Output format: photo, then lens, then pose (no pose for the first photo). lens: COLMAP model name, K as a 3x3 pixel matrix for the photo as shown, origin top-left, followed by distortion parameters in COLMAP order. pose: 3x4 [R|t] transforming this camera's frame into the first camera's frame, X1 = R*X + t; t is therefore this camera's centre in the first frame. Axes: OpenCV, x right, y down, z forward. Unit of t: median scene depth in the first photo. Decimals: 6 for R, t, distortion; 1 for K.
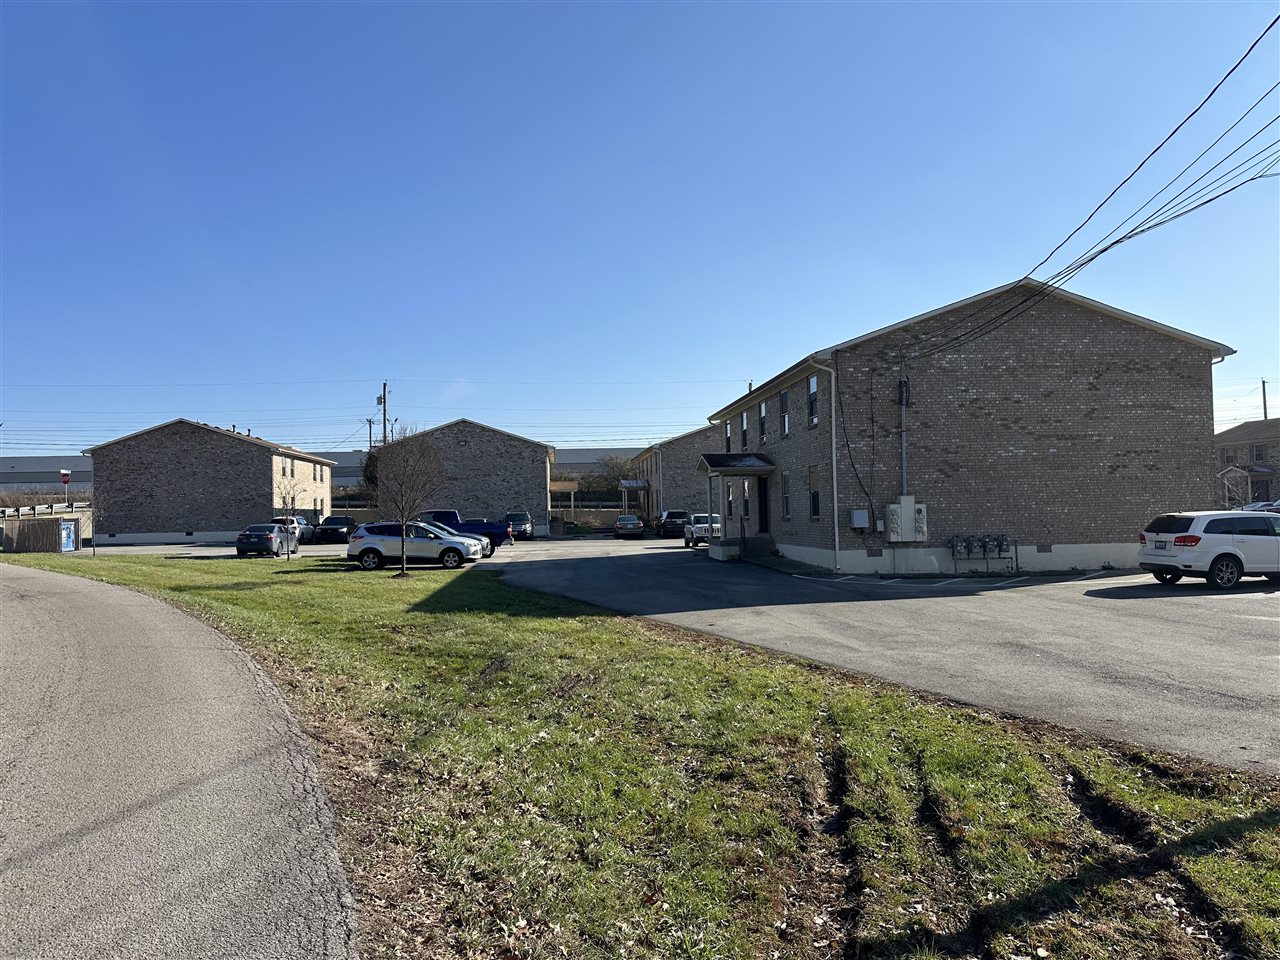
lens RADIAL K [[893.3, 0, 638.5], [0, 893.3, 490.1], [0, 0, 1]] dist [0.073118, -0.084376]
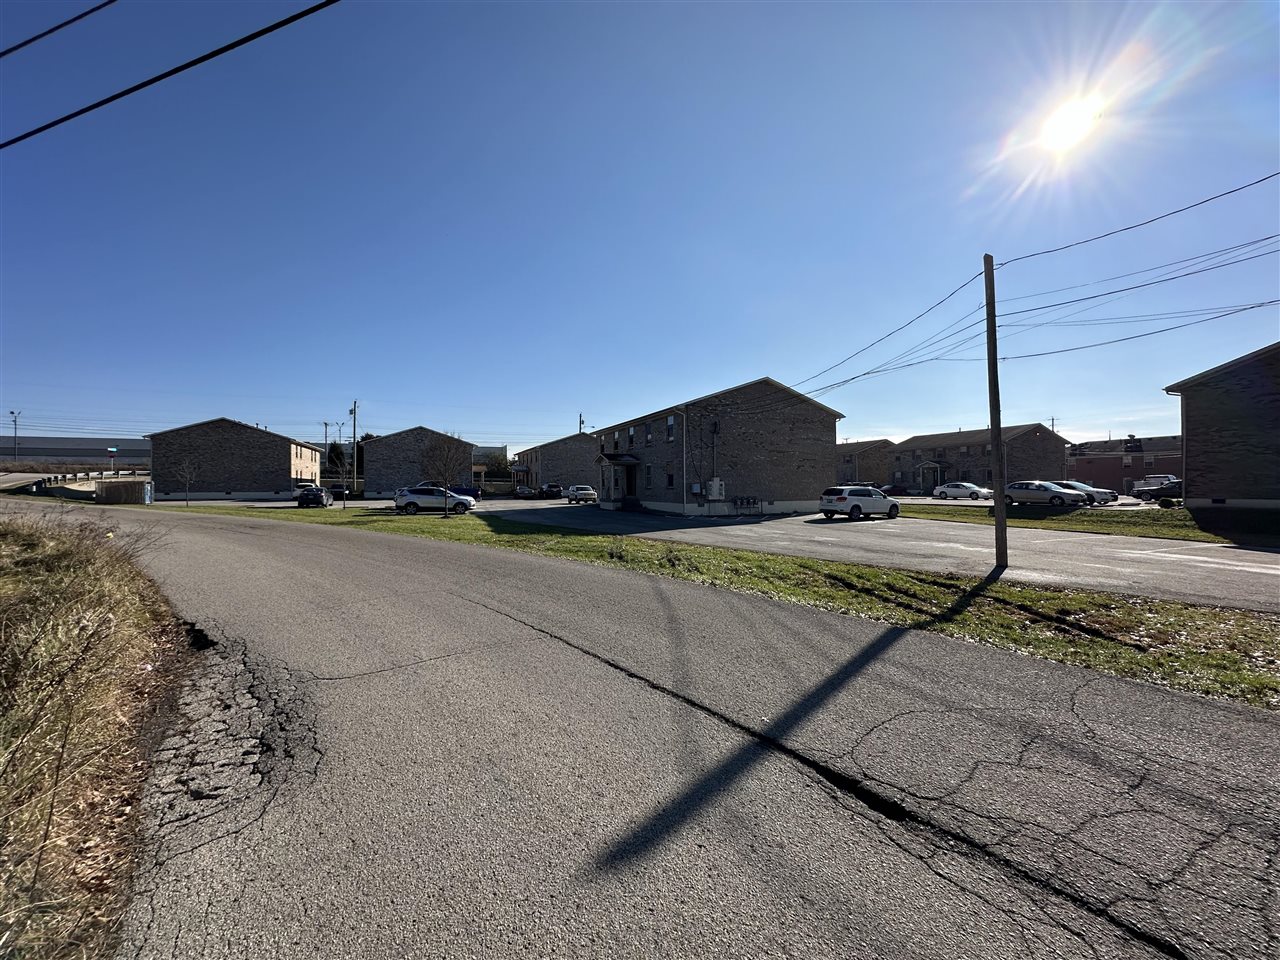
lens RADIAL K [[508.9, 0, 640.0], [0, 508.9, 480.0], [0, 0, 1]] dist [-0.001531, 0.000250]
pose [[0.952845, 0.018555, 0.302891, -0.258747], [-0.022396, 0.999707, 0.009211, 0.006266], [-0.302631, -0.015560, 0.952981, -0.071586]]
